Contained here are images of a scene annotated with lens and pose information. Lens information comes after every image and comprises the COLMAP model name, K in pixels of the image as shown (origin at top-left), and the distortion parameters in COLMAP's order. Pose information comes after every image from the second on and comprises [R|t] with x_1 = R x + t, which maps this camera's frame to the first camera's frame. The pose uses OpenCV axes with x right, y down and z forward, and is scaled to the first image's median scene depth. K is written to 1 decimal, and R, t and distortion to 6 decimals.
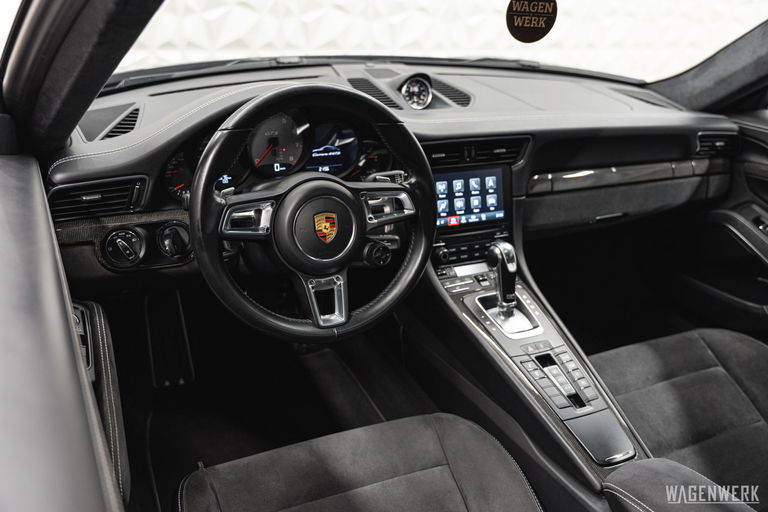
lens RADIAL K [[667.4, 0, 382.6], [0, 667.4, 249.0], [0, 0, 1]] dist [0.002107, 0.000935]
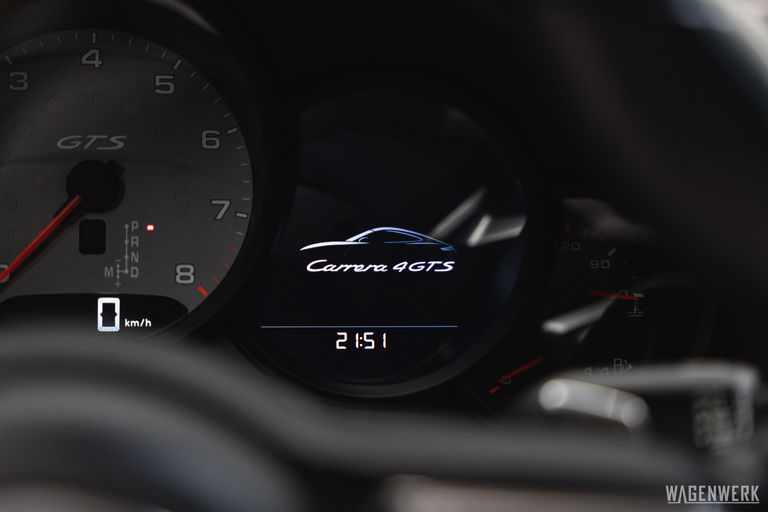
lens RADIAL K [[1414.7, 0, 384.8], [0, 1414.7, 254.2], [0, 0, 1]] dist [0.011116, 0.000000]
pose [[0.953323, 0.045774, -0.298463, 0.043418], [-0.106047, 0.976233, -0.189008, -0.069688], [0.282718, 0.211836, 0.935519, 0.632004]]
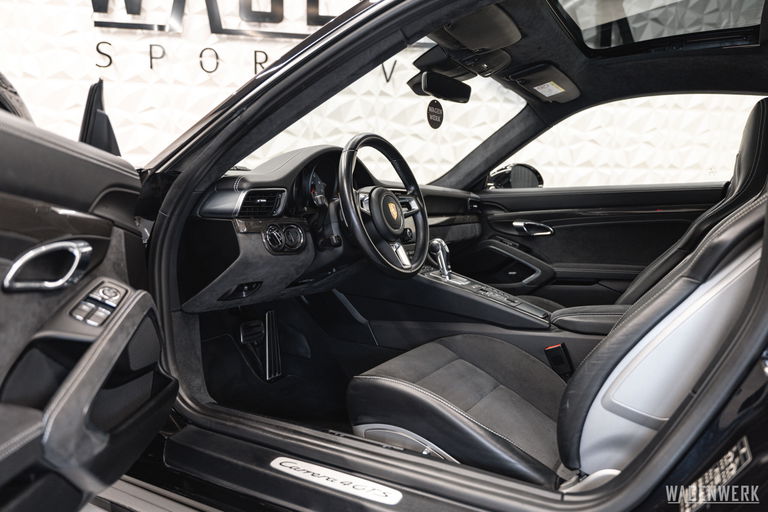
lens RADIAL K [[507.0, 0, 396.4], [0, 507.0, 241.3], [0, 0, 1]] dist [-0.008936, -0.008337]
pose [[0.832098, -0.104718, 0.544653, -0.668286], [0.262798, 0.939220, -0.220913, 0.277140], [-0.488415, 0.326955, 0.809043, -0.030629]]
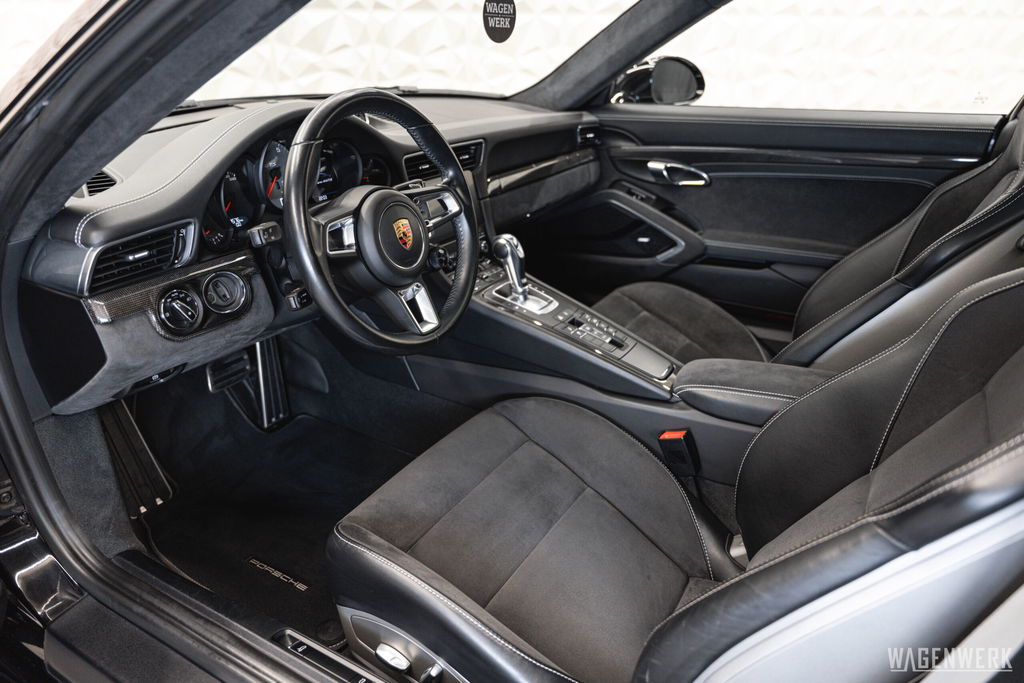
lens RADIAL K [[676.0, 0, 516.8], [0, 676.0, 321.1], [0, 0, 1]] dist [-0.008936, -0.008337]
pose [[0.832352, -0.266652, 0.485887, -0.390248], [0.263196, 0.961673, 0.076890, 0.048888], [-0.487768, 0.063884, 0.870633, 0.049400]]
